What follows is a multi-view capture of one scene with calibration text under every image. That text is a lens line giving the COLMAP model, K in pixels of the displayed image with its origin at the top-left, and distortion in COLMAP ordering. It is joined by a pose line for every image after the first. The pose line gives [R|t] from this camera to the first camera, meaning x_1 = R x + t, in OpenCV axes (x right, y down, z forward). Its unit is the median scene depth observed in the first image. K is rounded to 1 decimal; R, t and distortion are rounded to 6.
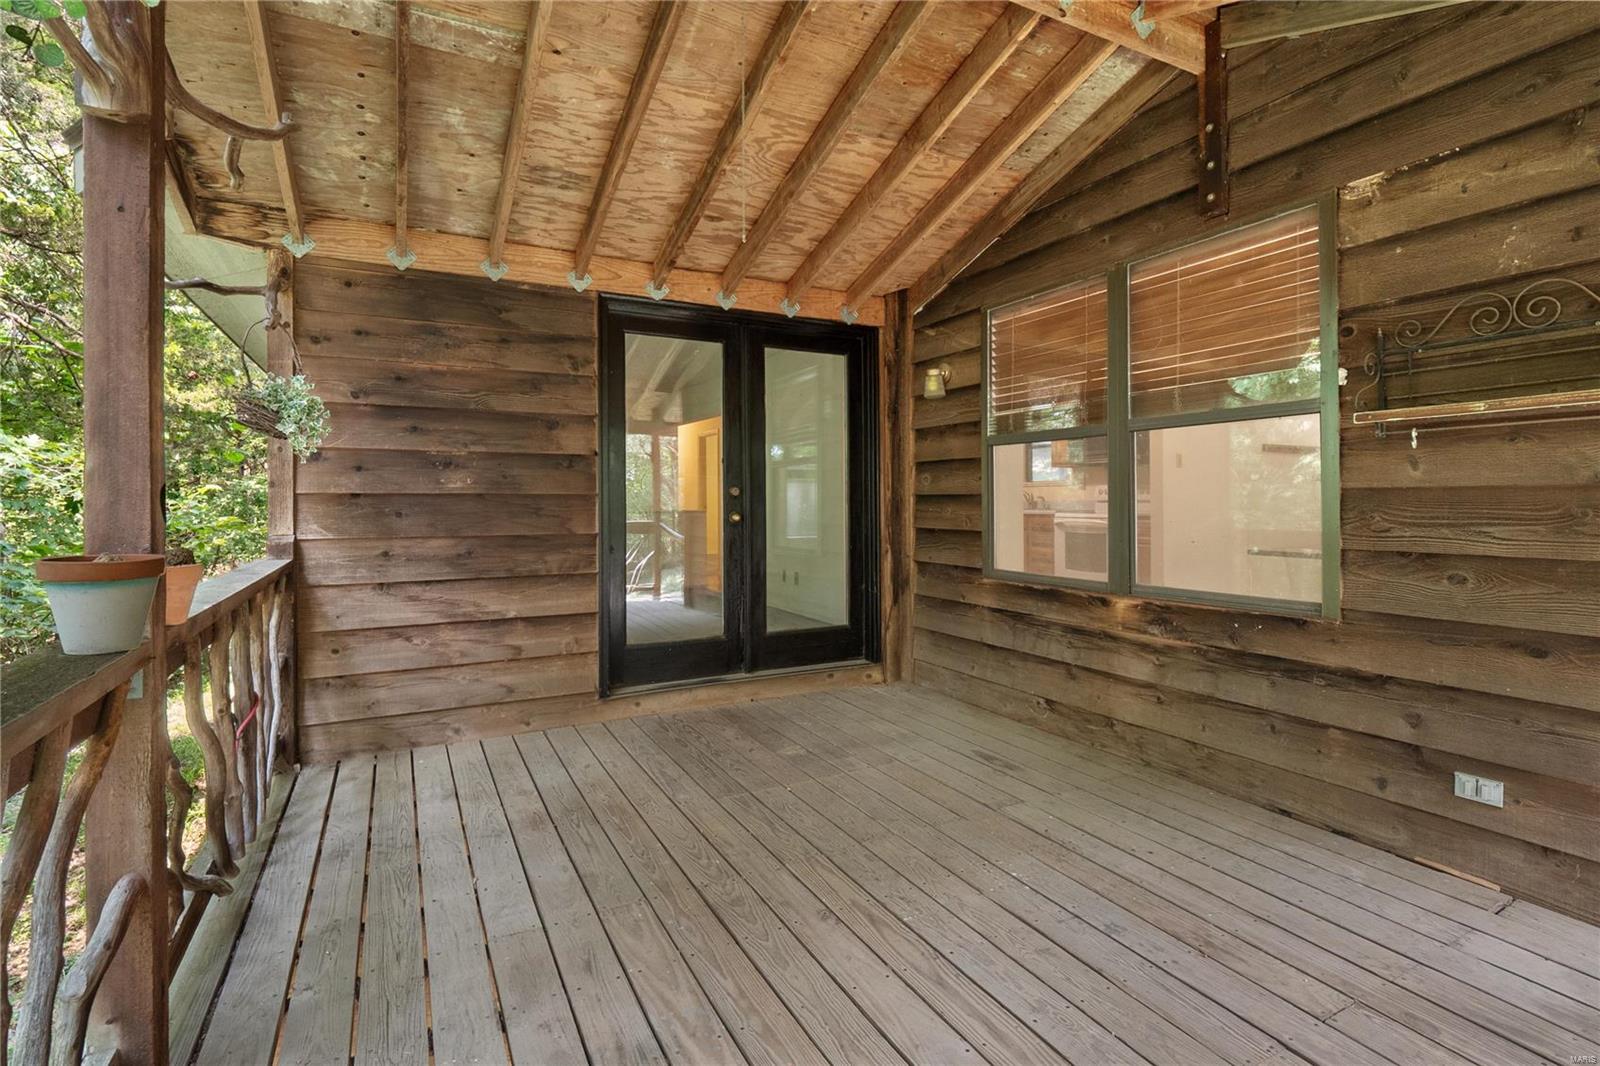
lens RADIAL K [[753.3, 0, 801.8], [0, 753.3, 502.2], [0, 0, 1]] dist [-0.011961, -0.003308]
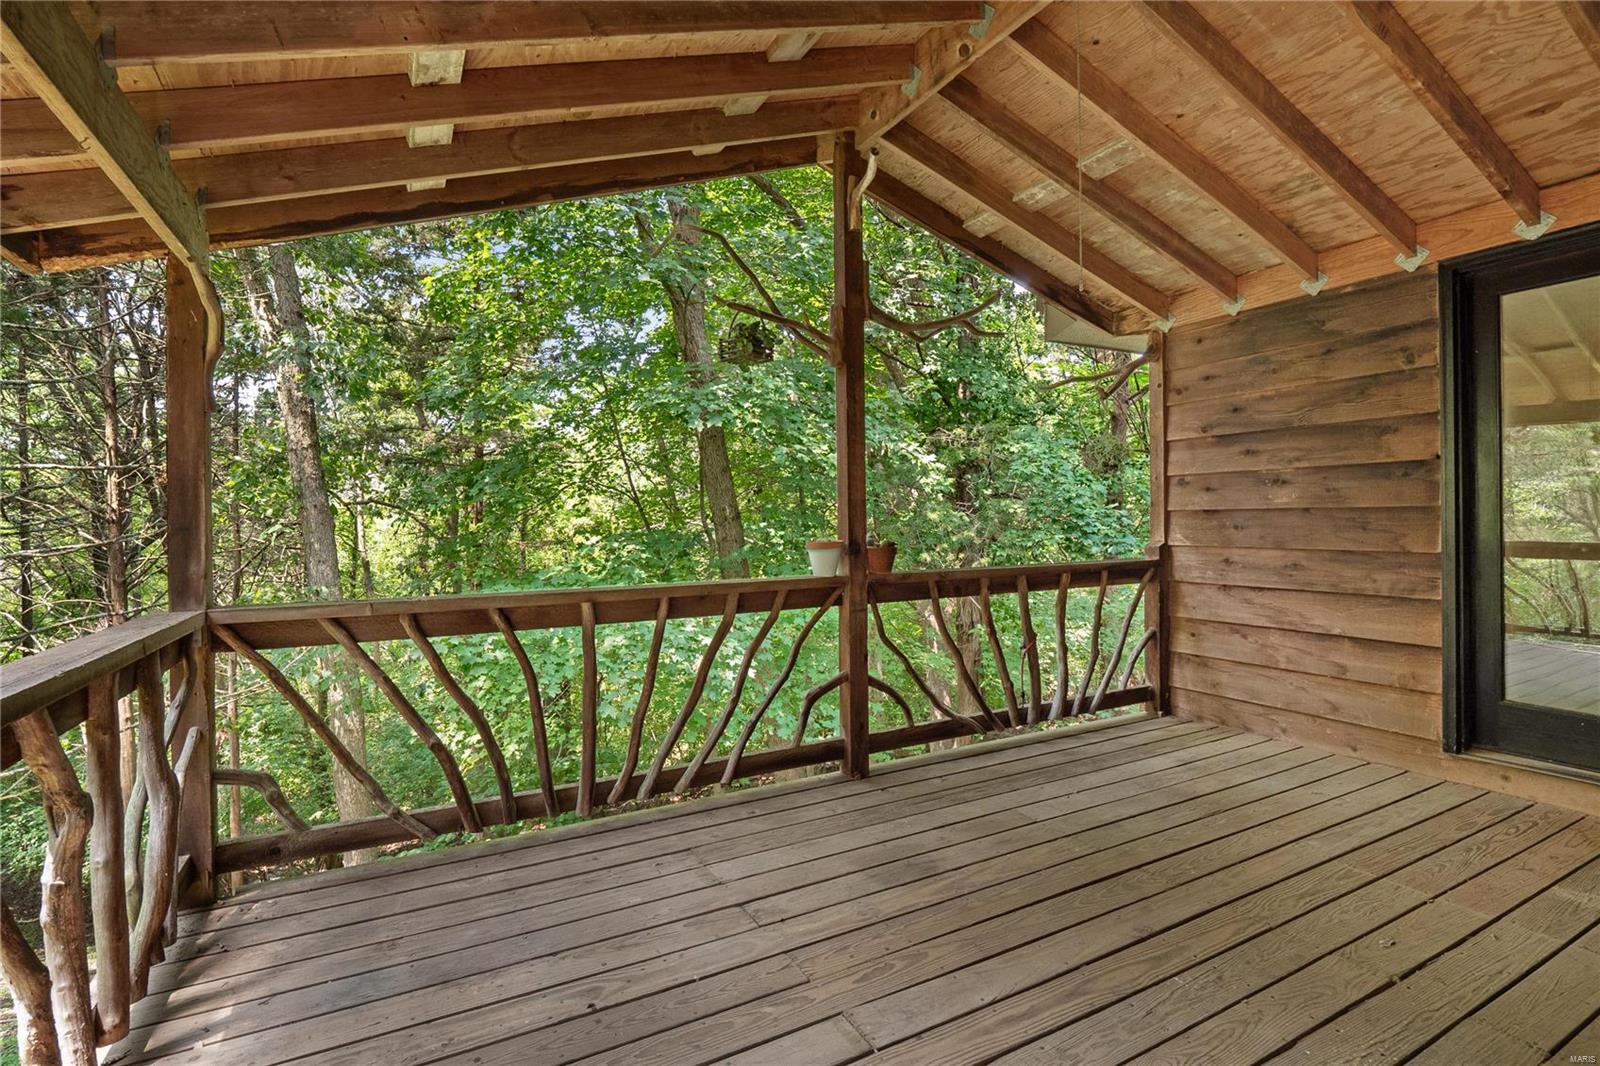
lens RADIAL K [[753.3, 0, 808.0], [0, 753.3, 527.0], [0, 0, 1]] dist [-0.011961, -0.003308]
pose [[0.007164, 0.010747, -0.999917, 0.631147], [0.008337, 0.999907, 0.010806, -0.001958], [0.999940, -0.008413, 0.007073, 0.338436]]
